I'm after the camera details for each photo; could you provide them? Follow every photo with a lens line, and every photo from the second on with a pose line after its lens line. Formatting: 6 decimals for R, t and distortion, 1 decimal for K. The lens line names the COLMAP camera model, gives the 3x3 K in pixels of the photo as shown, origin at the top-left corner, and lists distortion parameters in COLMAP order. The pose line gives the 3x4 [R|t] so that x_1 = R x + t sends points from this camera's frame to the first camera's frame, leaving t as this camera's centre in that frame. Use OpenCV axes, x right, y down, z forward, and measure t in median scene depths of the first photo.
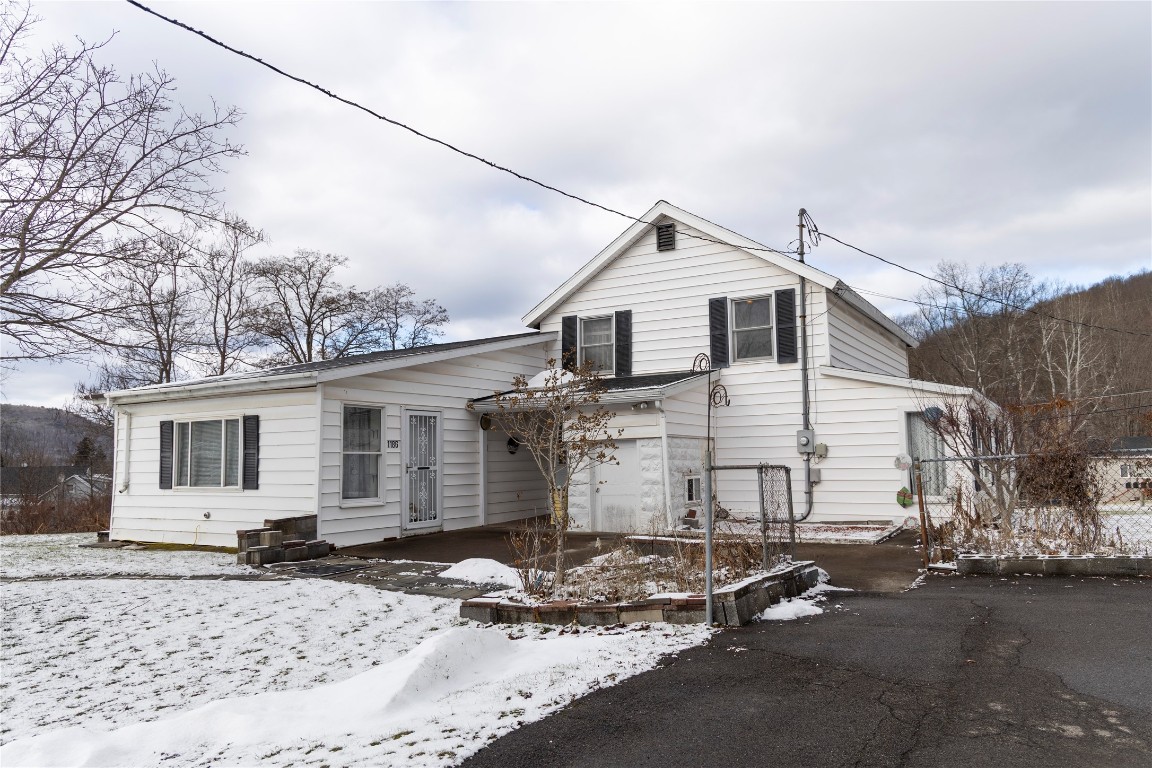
lens RADIAL K [[771.5, 0, 576.9], [0, 771.5, 385.2], [0, 0, 1]] dist [-0.002779, -0.000775]
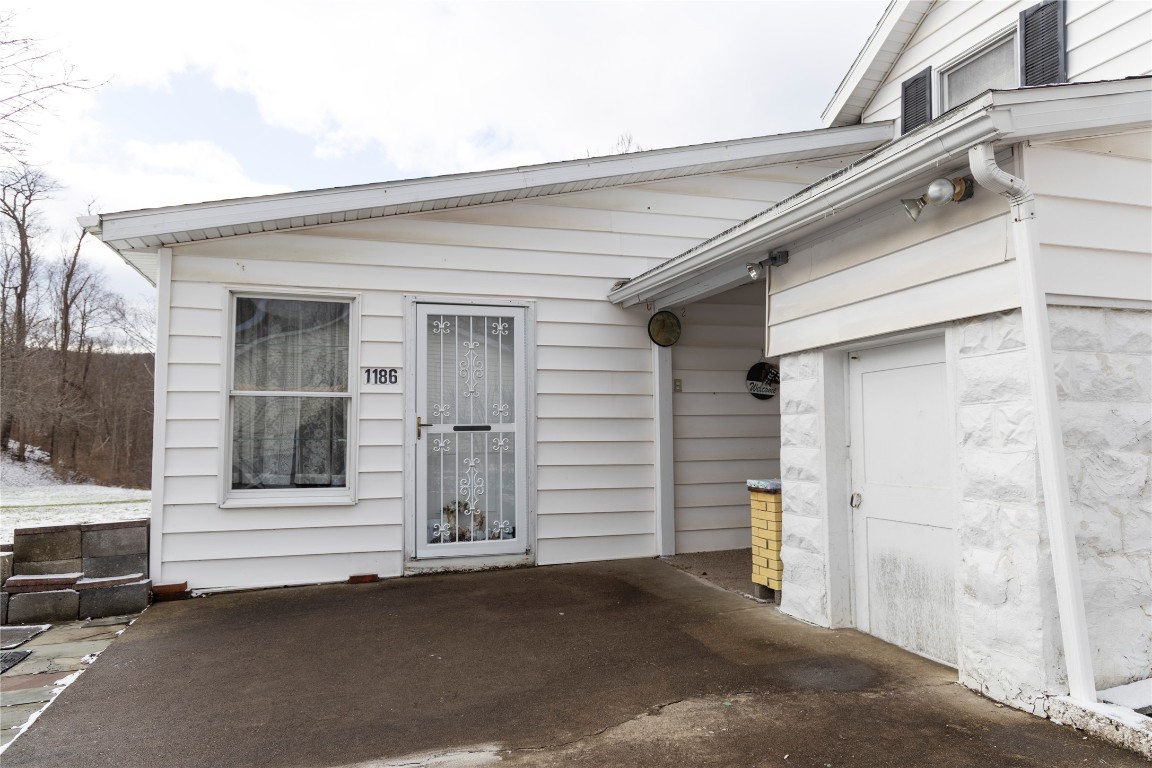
lens RADIAL K [[771.5, 0, 573.5], [0, 771.5, 384.8], [0, 0, 1]] dist [-0.002779, -0.000775]
pose [[0.754968, -0.027403, -0.655189, 0.152844], [0.058768, 0.997934, 0.025980, 0.073388], [0.653123, -0.058118, 0.755018, 0.691437]]
